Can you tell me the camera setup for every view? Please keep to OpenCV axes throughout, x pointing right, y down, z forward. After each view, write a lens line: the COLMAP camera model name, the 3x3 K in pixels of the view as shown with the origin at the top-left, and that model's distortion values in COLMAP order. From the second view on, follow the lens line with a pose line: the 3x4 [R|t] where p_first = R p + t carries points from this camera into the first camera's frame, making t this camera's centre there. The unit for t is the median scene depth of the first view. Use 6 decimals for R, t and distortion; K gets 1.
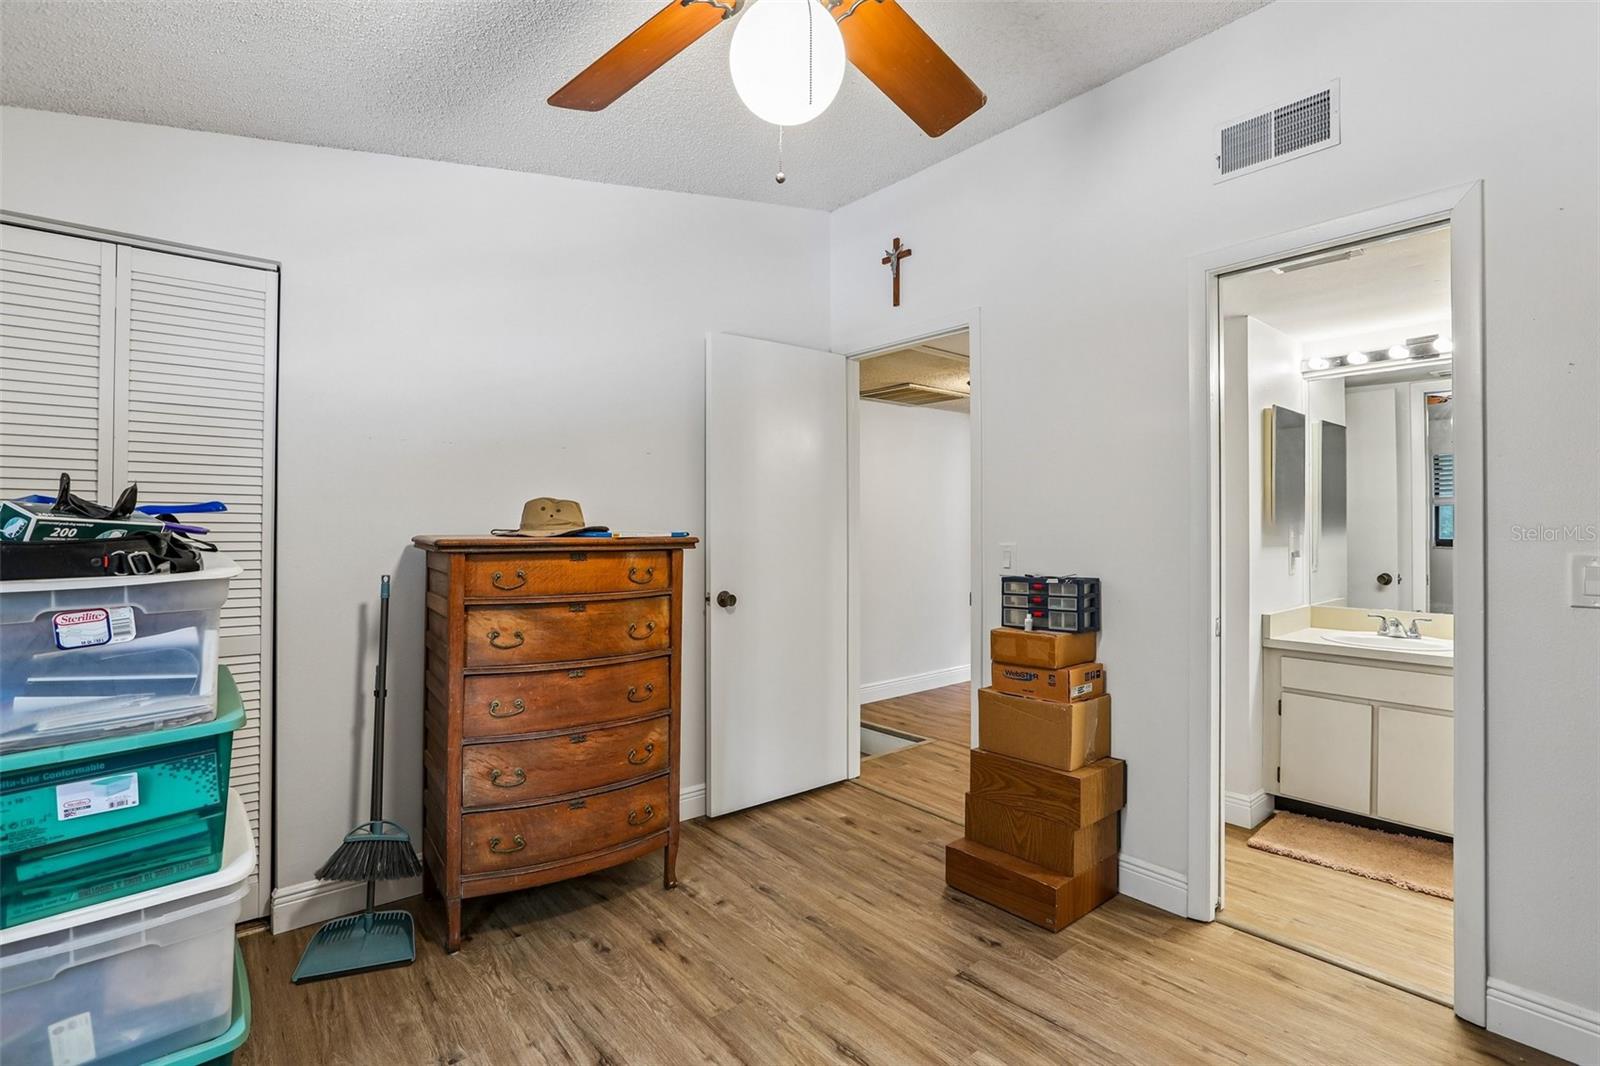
lens RADIAL K [[744.1, 0, 803.5], [0, 744.1, 529.5], [0, 0, 1]] dist [-0.050780, 0.014575]
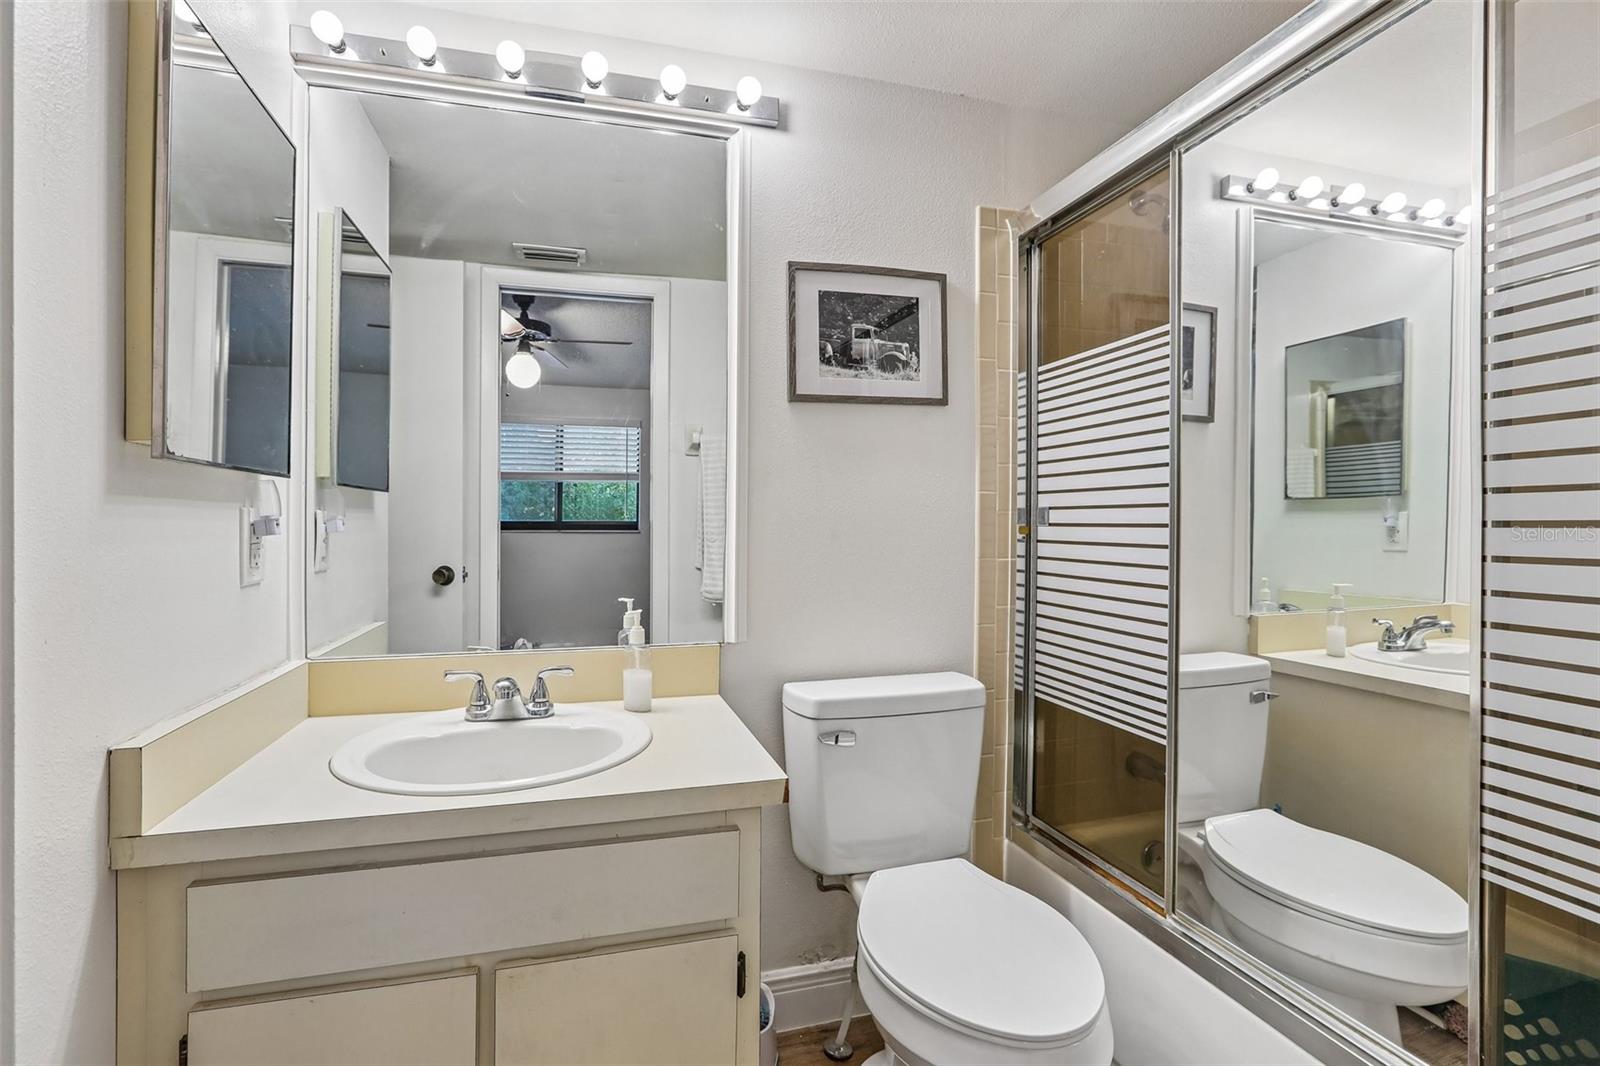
lens RADIAL K [[744.1, 0, 799.2], [0, 744.1, 532.2], [0, 0, 1]] dist [-0.050780, 0.014575]
pose [[0.388806, -0.010785, 0.921256, 0.489506], [-0.002204, 0.999918, 0.012636, 0.033883], [-0.921317, -0.006944, 0.388751, 0.672658]]
